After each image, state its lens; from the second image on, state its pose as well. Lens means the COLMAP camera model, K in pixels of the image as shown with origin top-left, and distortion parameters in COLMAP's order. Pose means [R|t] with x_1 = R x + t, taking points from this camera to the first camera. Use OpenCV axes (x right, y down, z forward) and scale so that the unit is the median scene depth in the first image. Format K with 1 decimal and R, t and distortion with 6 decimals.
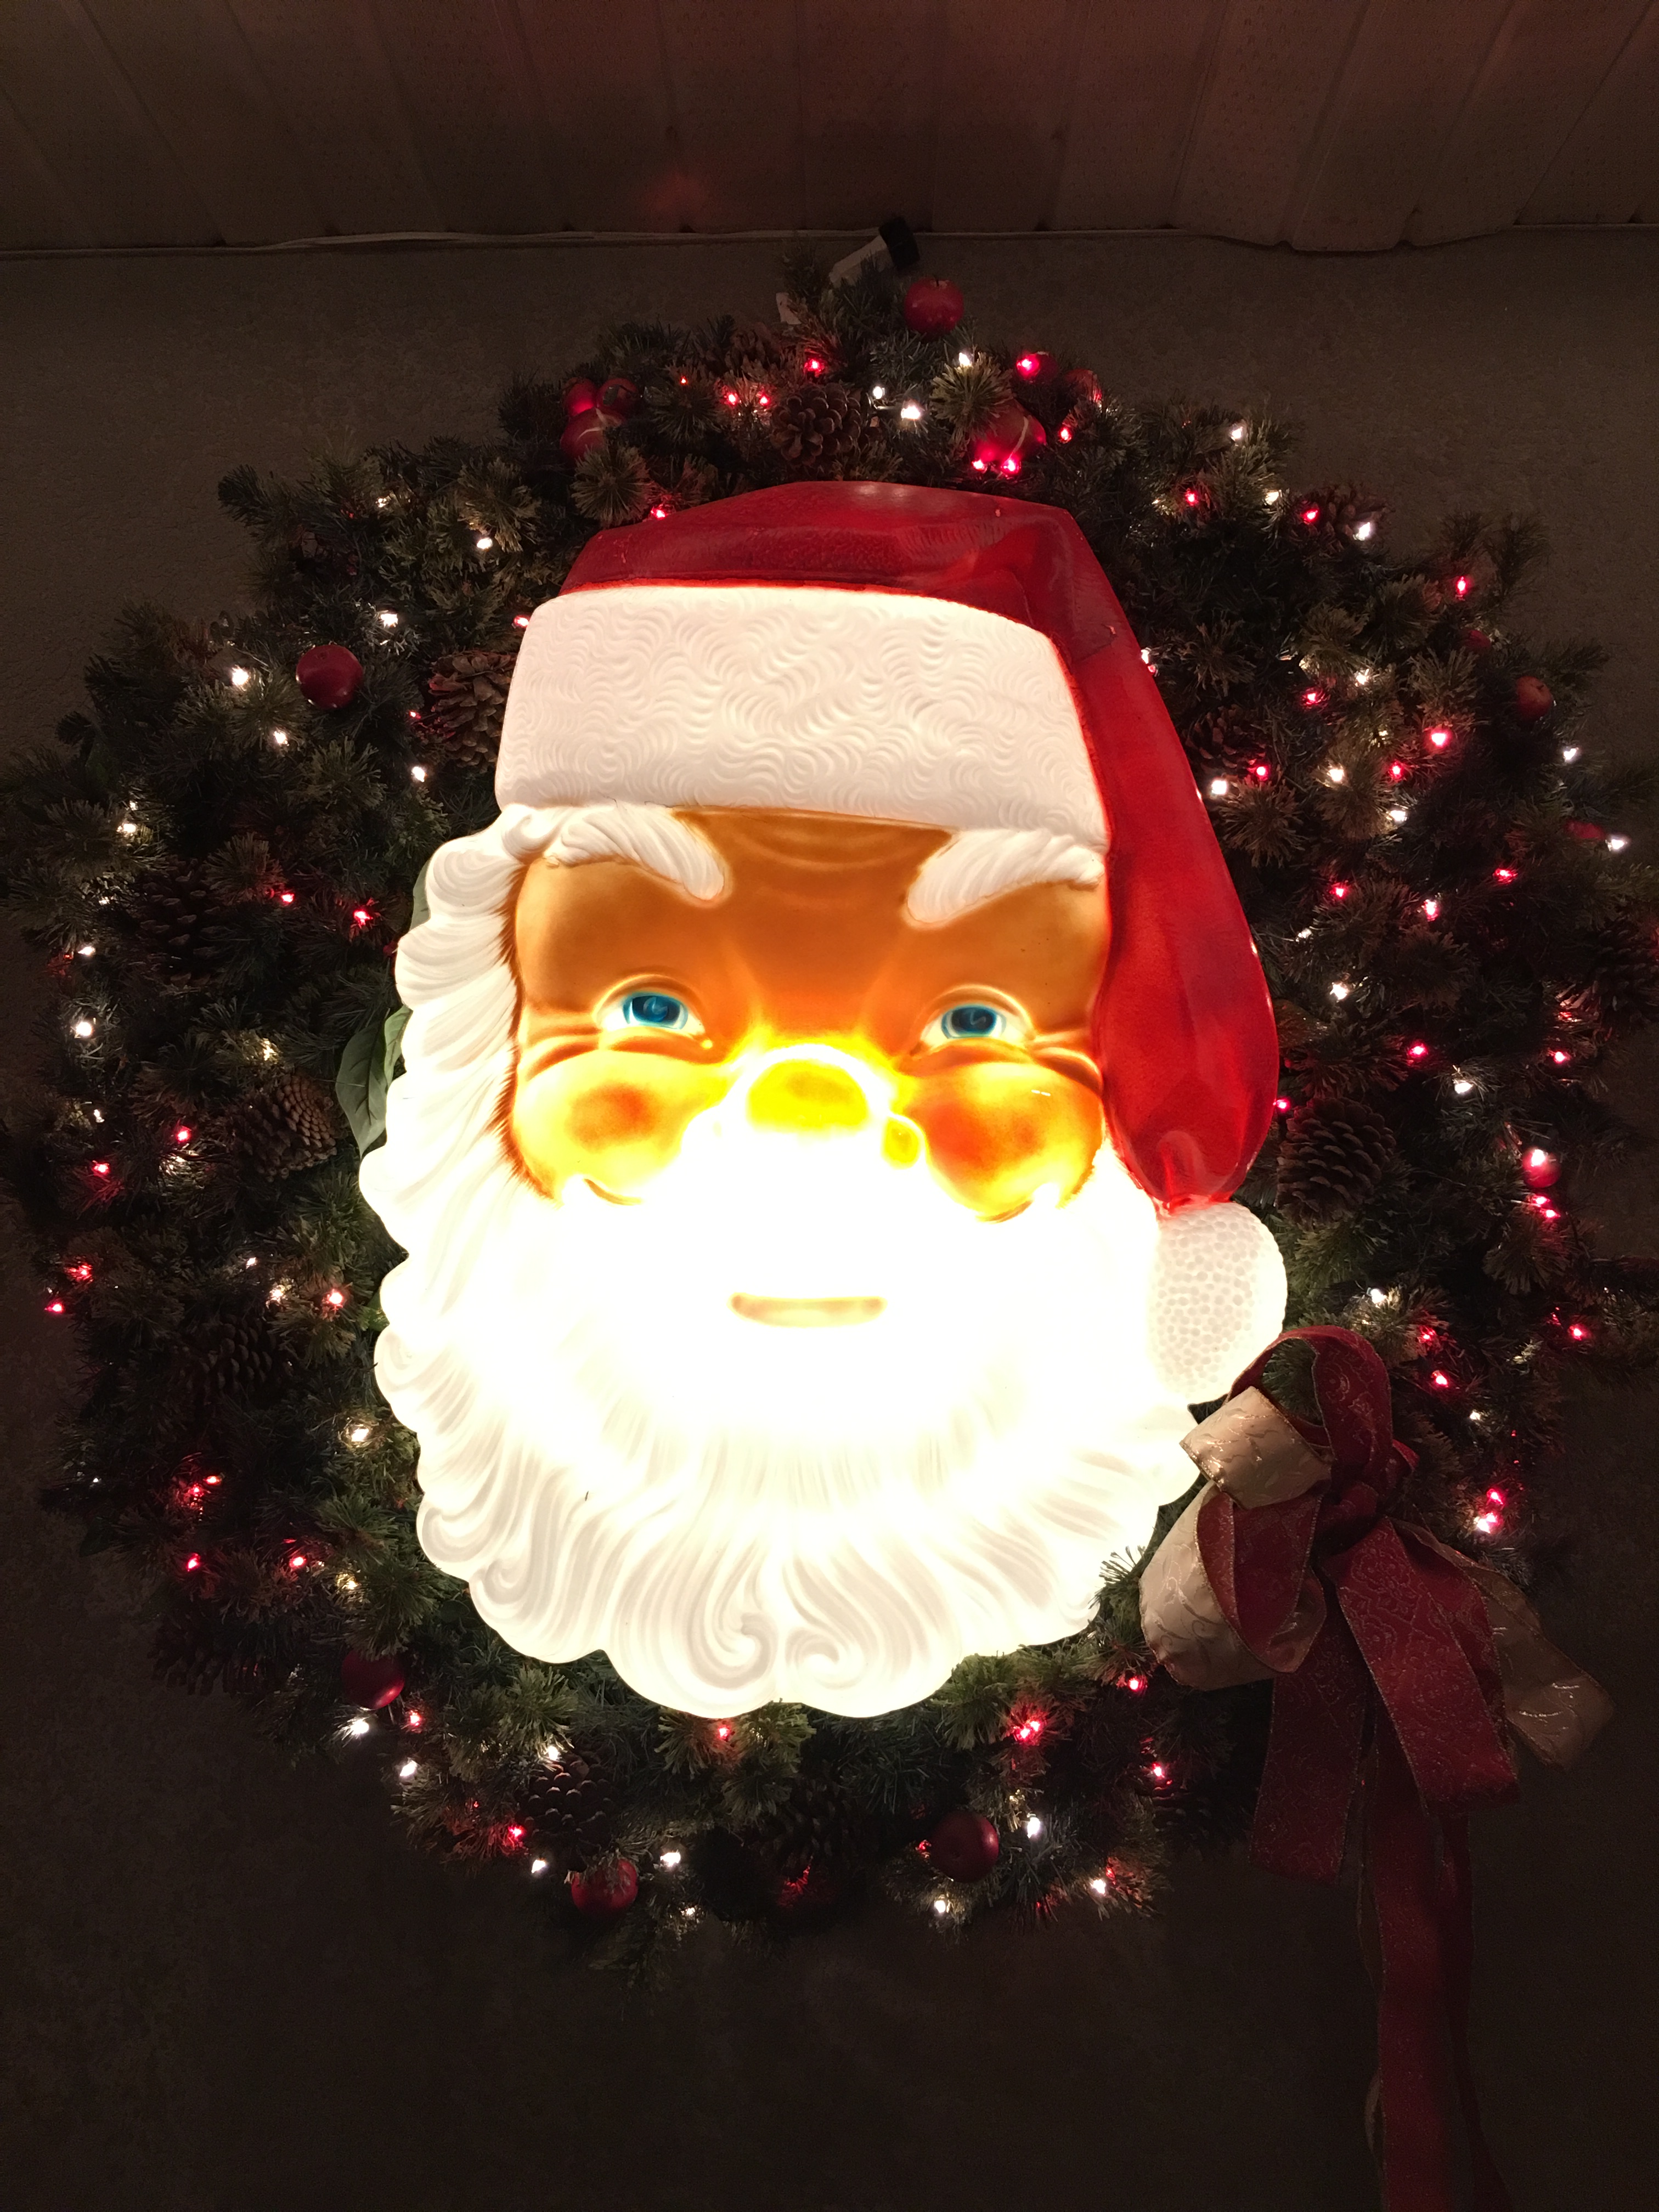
lens RADIAL K [[1880.7, 0, 832.0], [0, 1880.7, 1107.5], [0, 0, 1]] dist [0.030684, -0.010619]
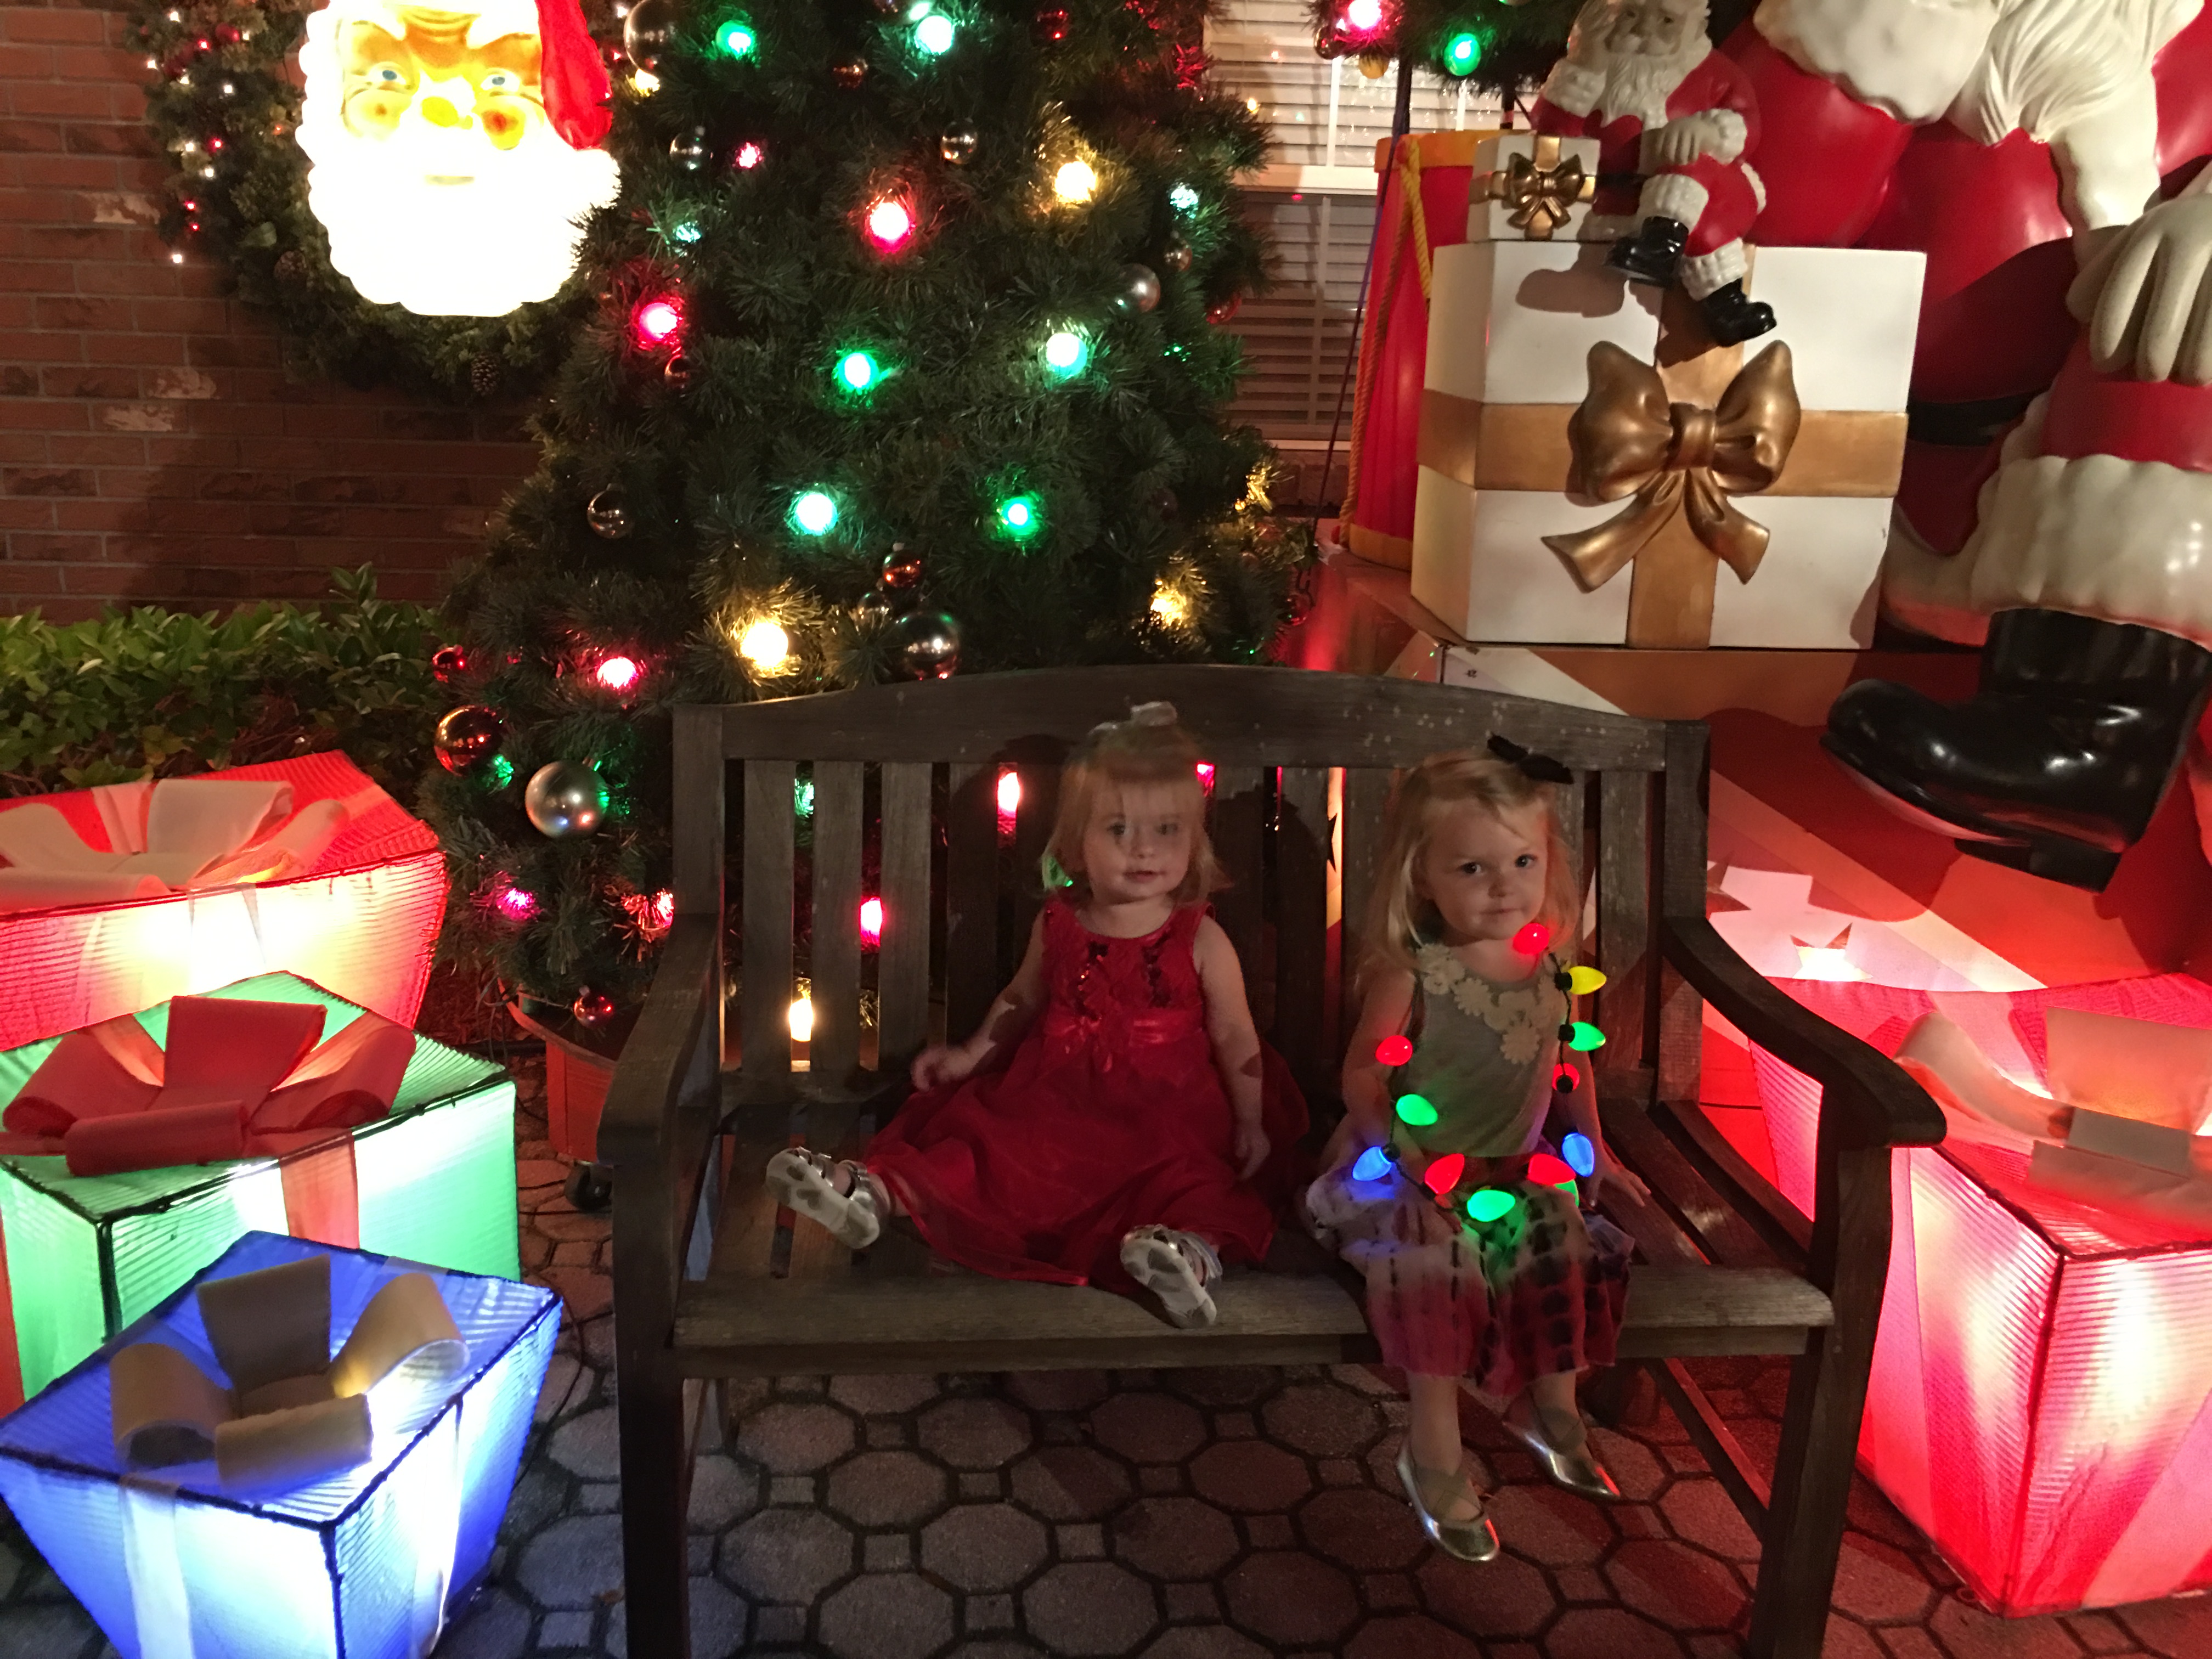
lens RADIAL K [[1880.7, 0, 1101.2], [0, 1880.7, 831.6], [0, 0, 1]] dist [0.030684, -0.010619]
pose [[0.990965, -0.046504, 0.125797, 0.599304], [0.006672, 0.953892, 0.300077, 0.200627], [-0.133951, -0.296526, 0.945584, -2.395512]]
